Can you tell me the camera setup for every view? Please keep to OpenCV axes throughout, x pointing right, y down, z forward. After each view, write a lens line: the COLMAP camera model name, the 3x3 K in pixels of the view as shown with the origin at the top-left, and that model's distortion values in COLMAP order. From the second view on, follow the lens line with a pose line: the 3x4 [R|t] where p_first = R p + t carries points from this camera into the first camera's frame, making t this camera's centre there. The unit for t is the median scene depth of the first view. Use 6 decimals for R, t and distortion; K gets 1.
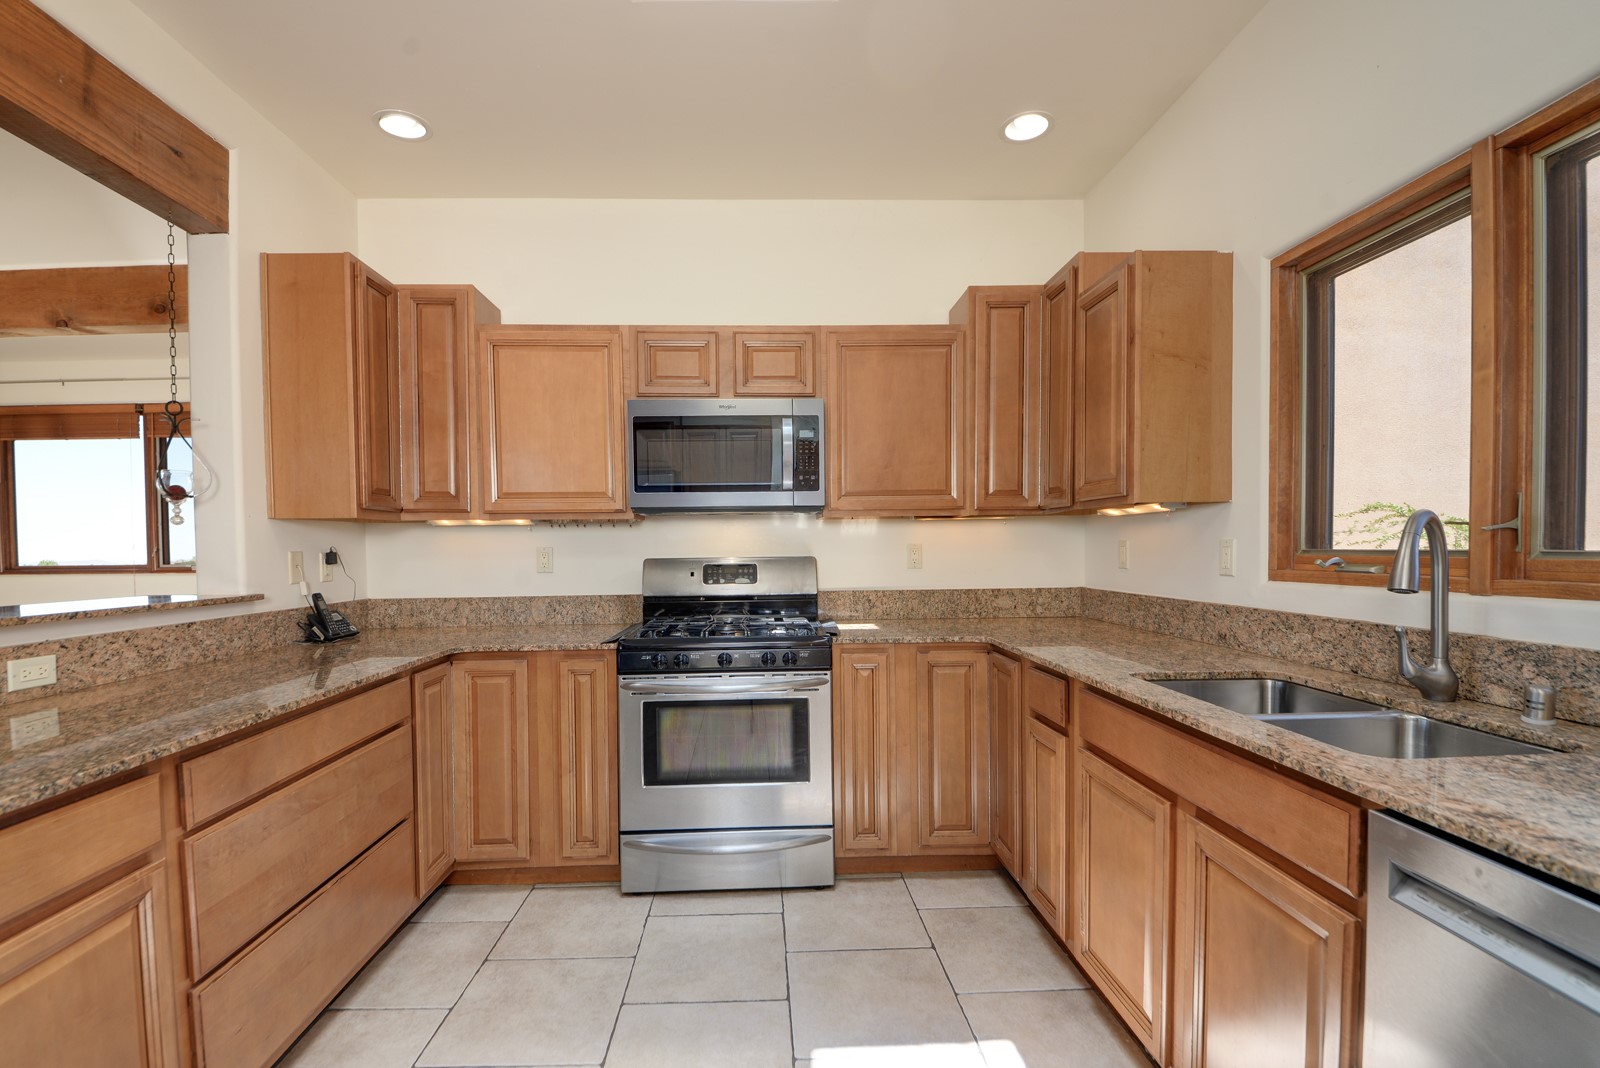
lens RADIAL K [[700.9, 0, 762.7], [0, 700.9, 568.7], [0, 0, 1]] dist [-0.002678, -0.002737]
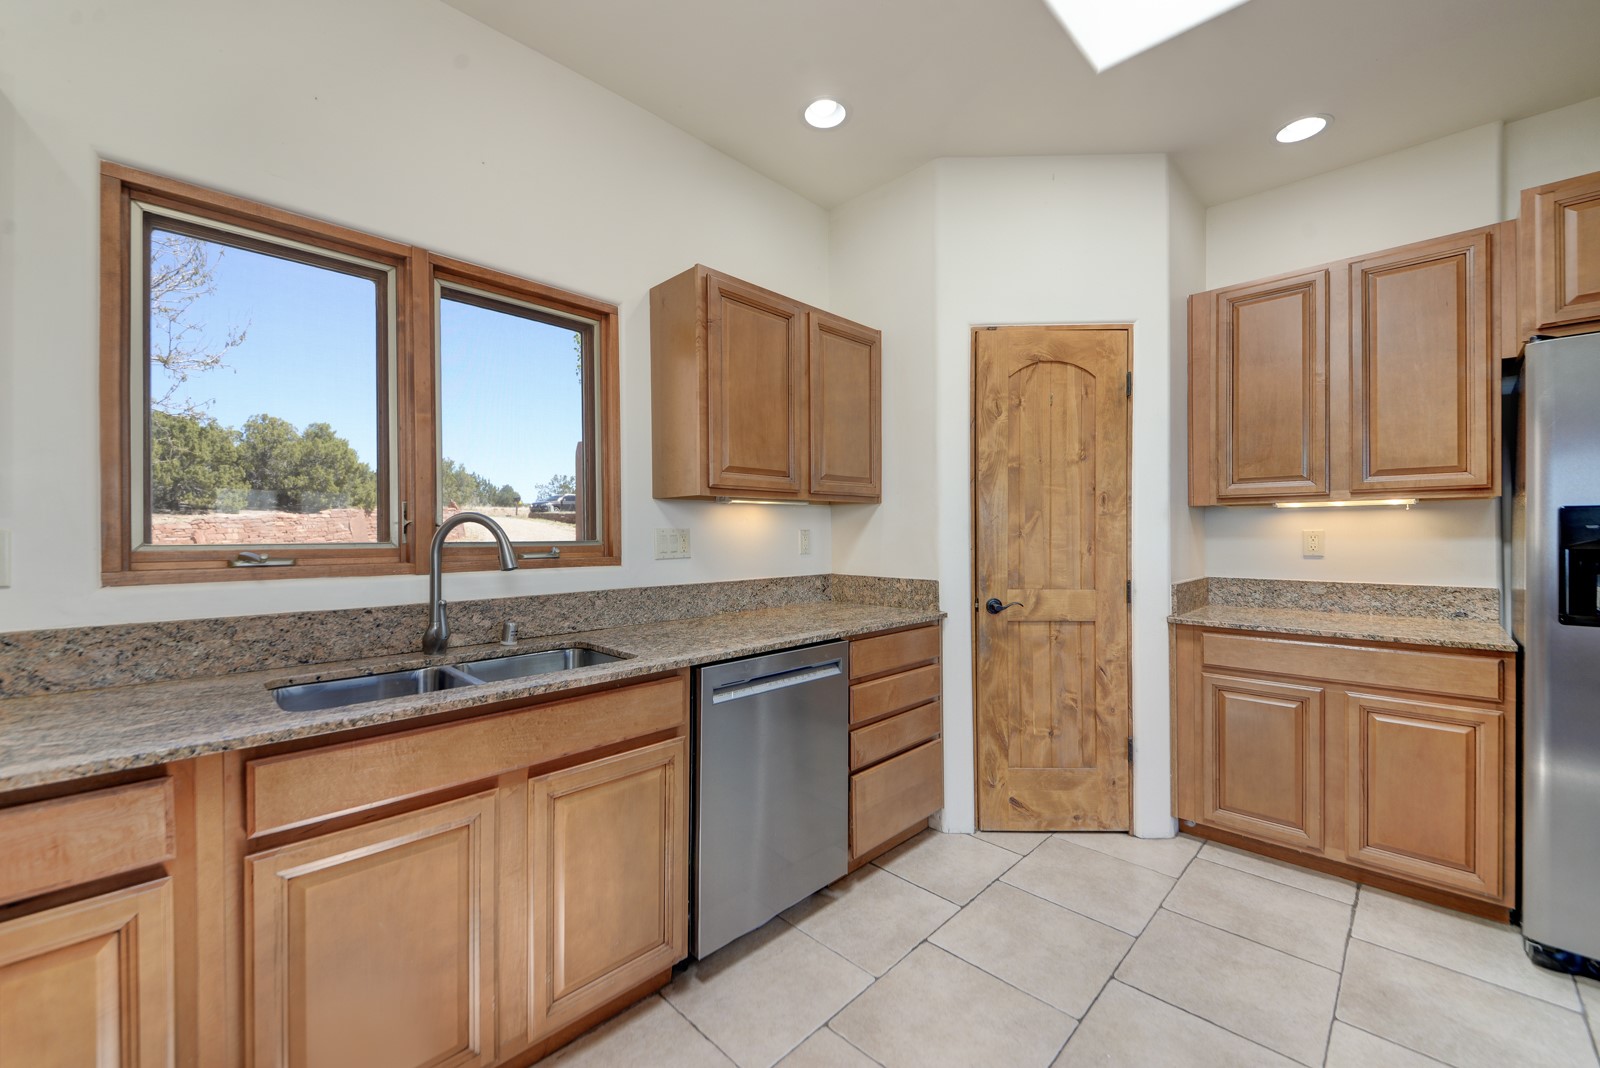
lens RADIAL K [[611.5, 0, 784.8], [0, 611.5, 535.8], [0, 0, 1]] dist [0.018061, -0.000706]
pose [[-0.699576, 0.010762, 0.714477, -0.211769], [0.029968, 0.999449, 0.014288, -0.021268], [-0.713929, 0.031407, -0.699513, 0.753292]]
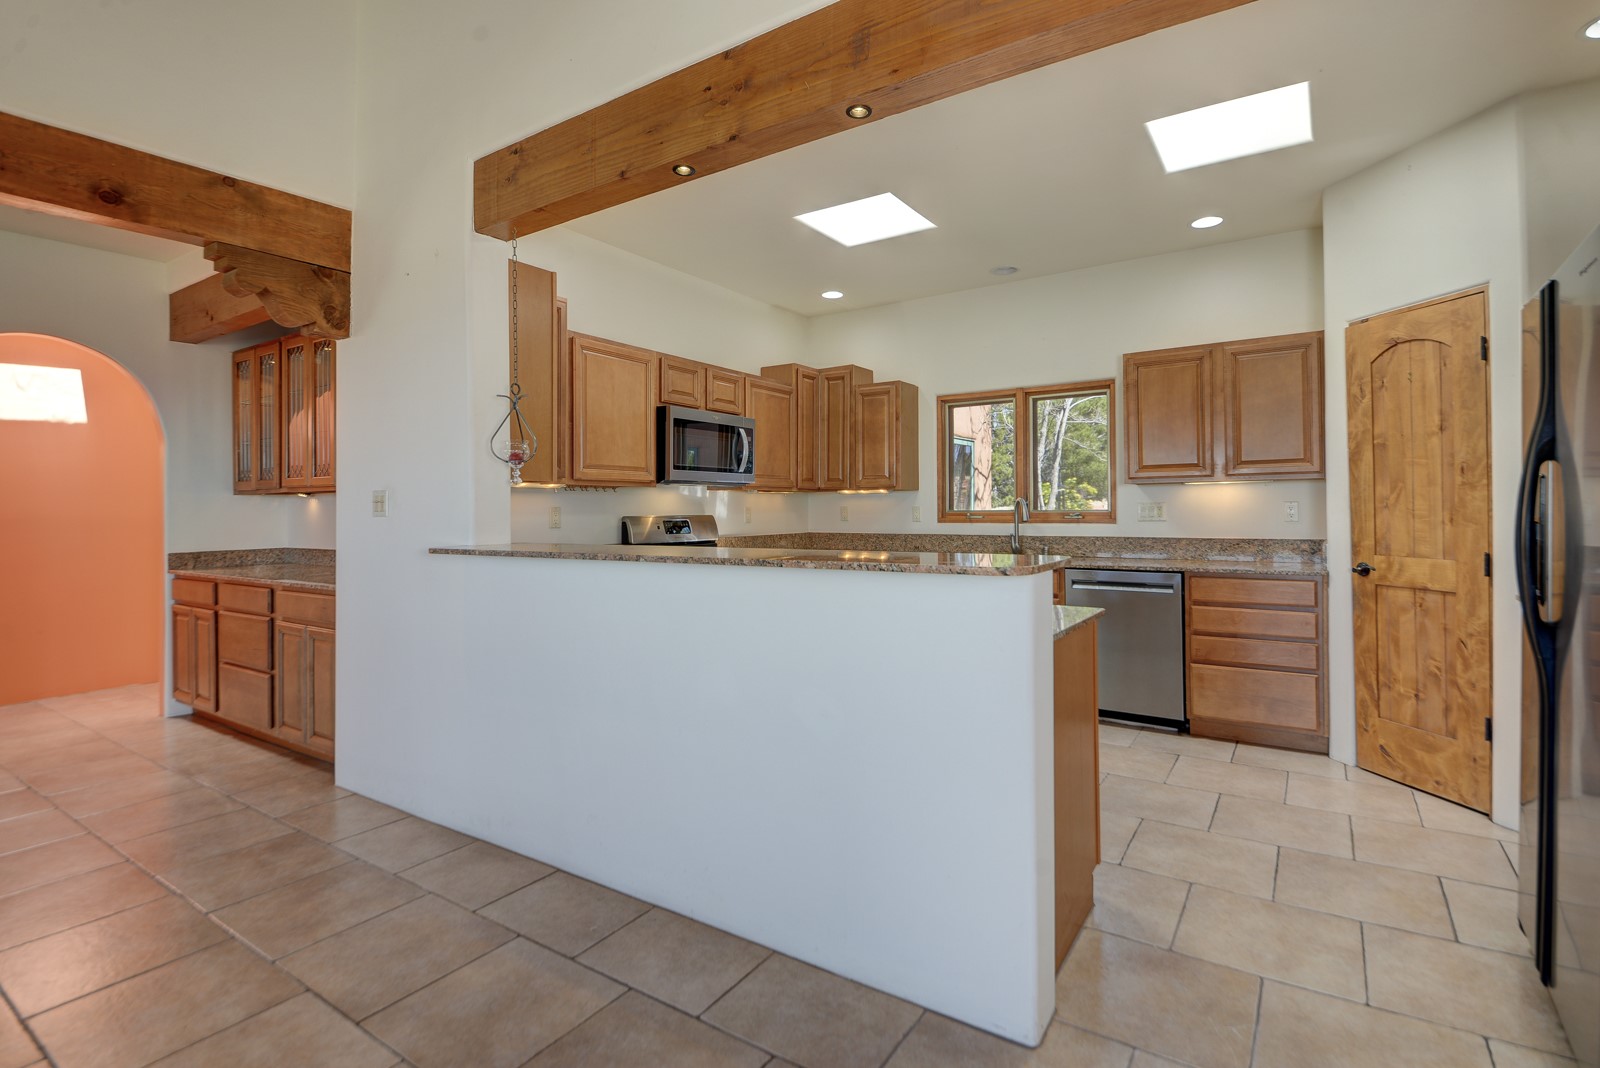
lens RADIAL K [[771.0, 0, 812.7], [0, 771.0, 504.1], [0, 0, 1]] dist [-0.018030, -0.006026]
pose [[0.558777, 0.011155, 0.829243, -1.455397], [0.023504, 0.999295, -0.029281, 0.016801], [-0.828985, 0.035852, 0.558121, -0.137467]]
